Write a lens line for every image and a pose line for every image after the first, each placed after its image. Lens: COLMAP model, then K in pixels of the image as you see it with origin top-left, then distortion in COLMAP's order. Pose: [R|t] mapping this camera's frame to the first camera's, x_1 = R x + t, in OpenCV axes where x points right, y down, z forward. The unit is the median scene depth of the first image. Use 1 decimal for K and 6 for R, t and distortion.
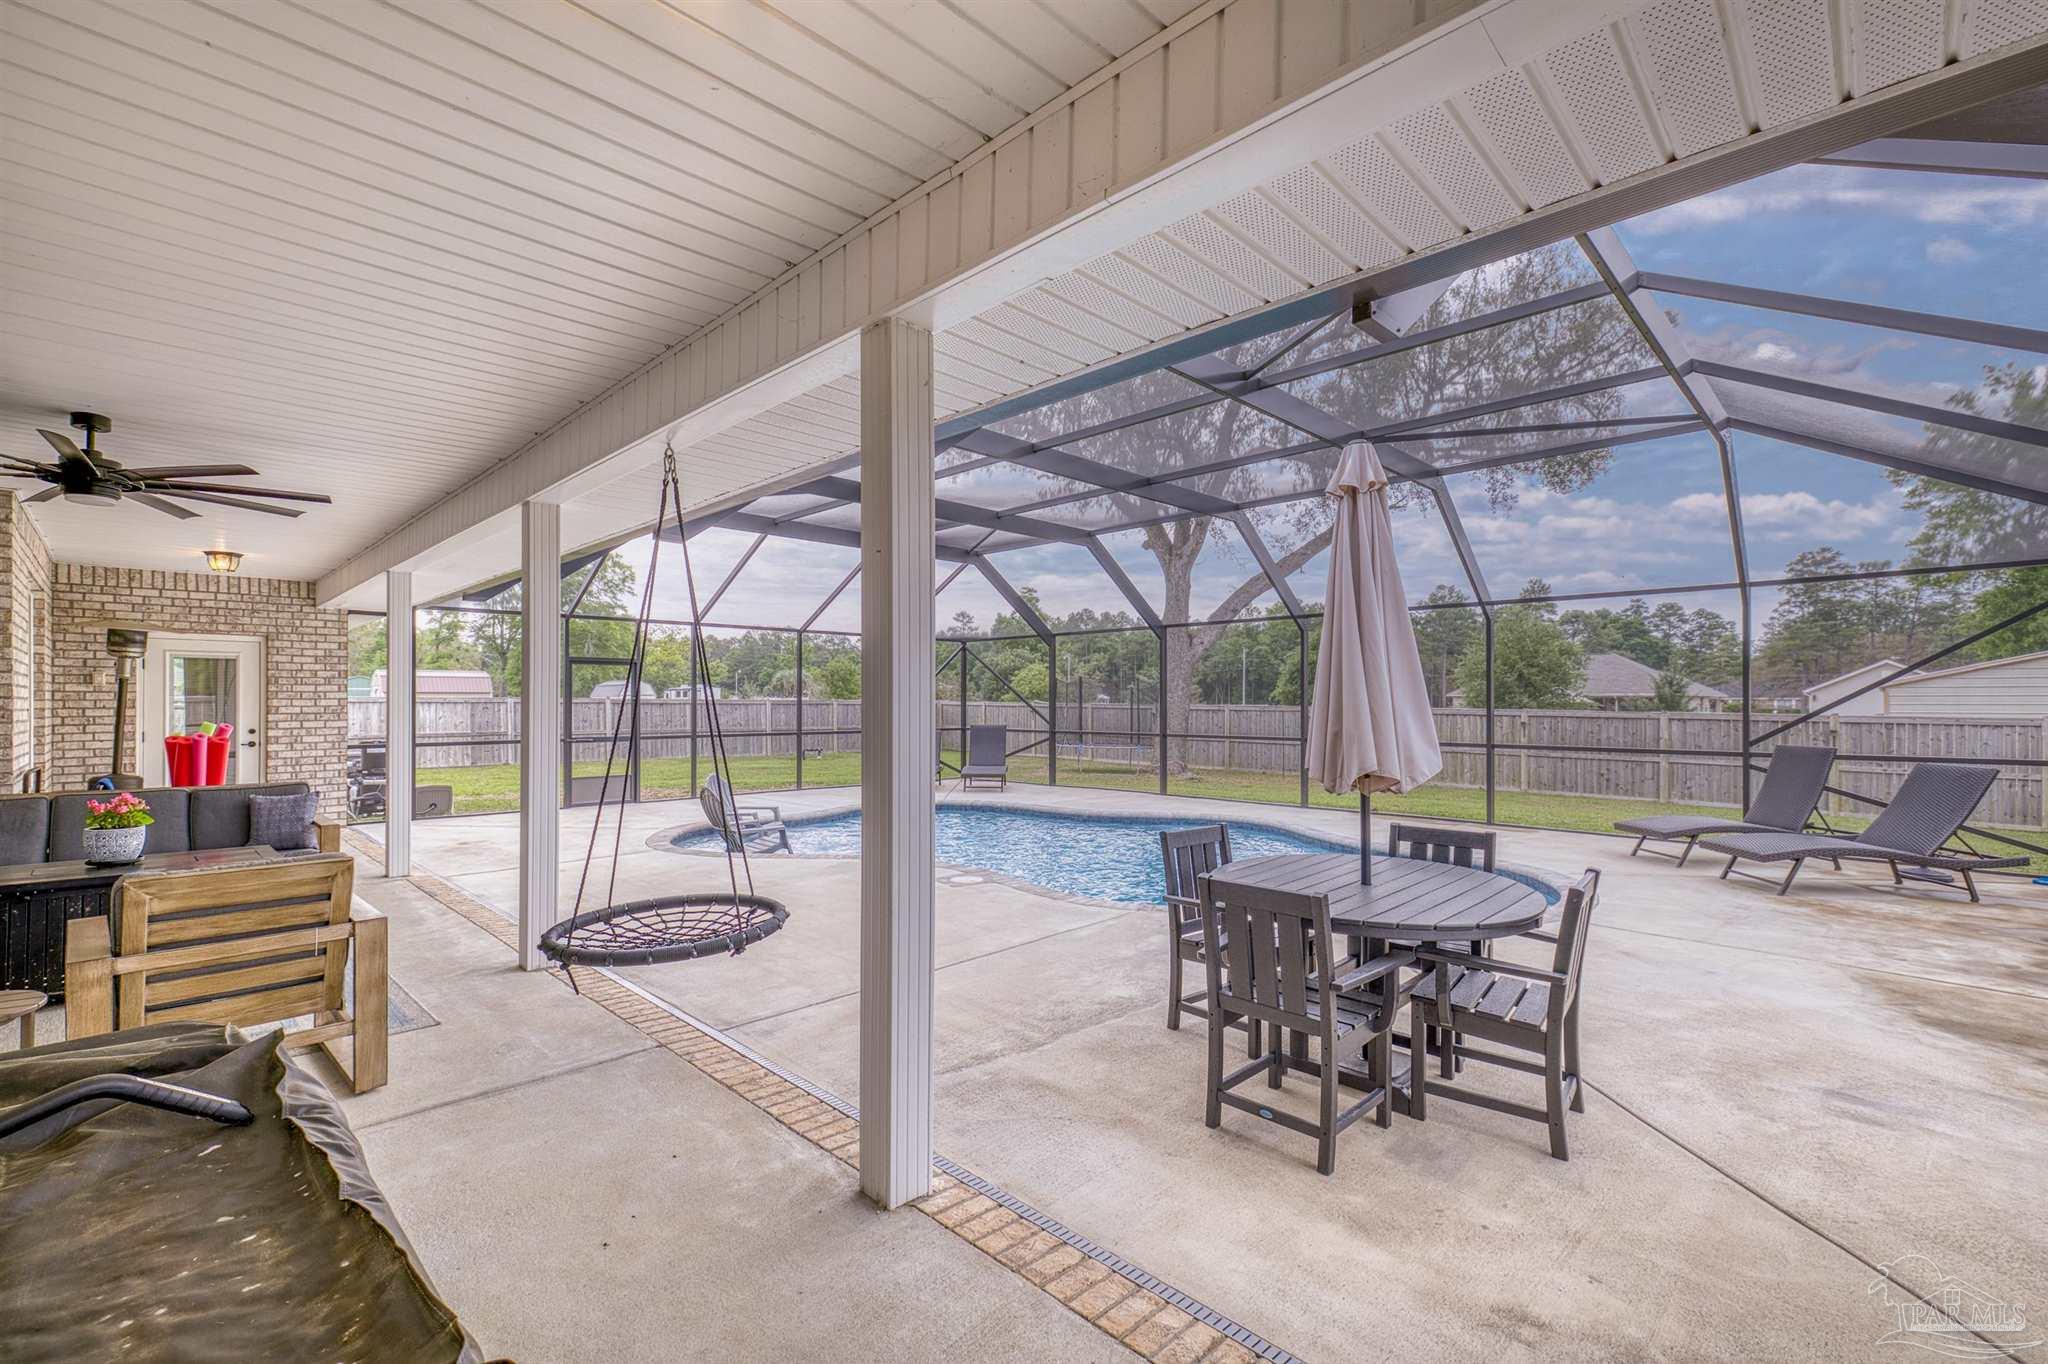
lens RADIAL K [[880.5, 0, 1011.5], [0, 880.5, 698.2], [0, 0, 1]] dist [0.000409, 0.000692]
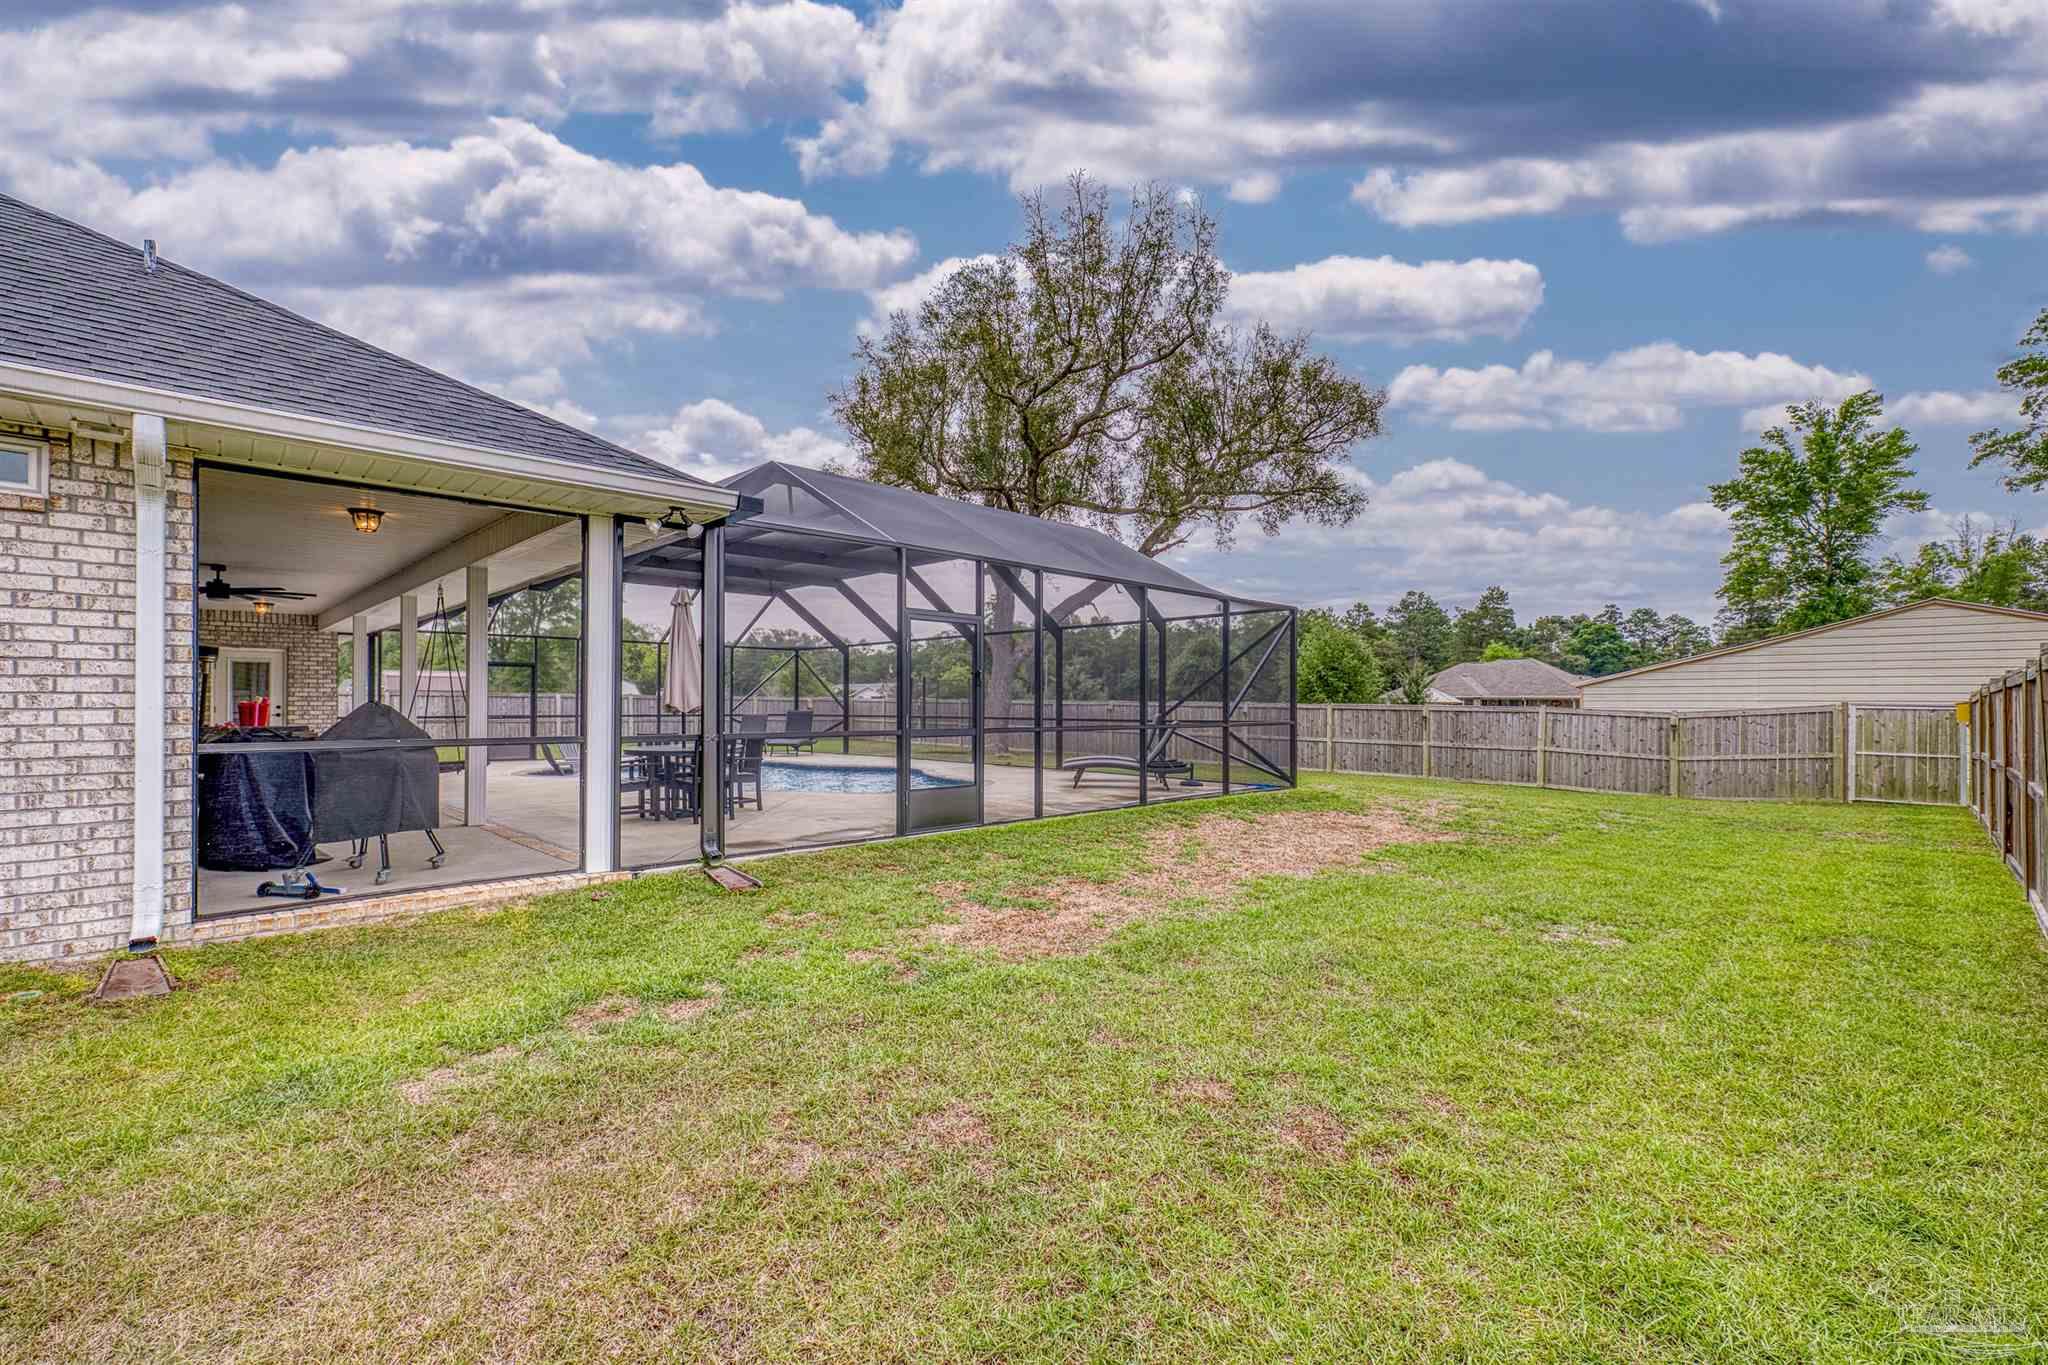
lens RADIAL K [[885.3, 0, 1015.2], [0, 885.3, 706.3], [0, 0, 1]] dist [0.002075, 0.000573]
pose [[0.999862, 0.000296, -0.016581, 0.533352], [-0.000328, 0.999998, -0.001943, 0.038940], [0.016580, 0.001948, 0.999861, -0.624373]]
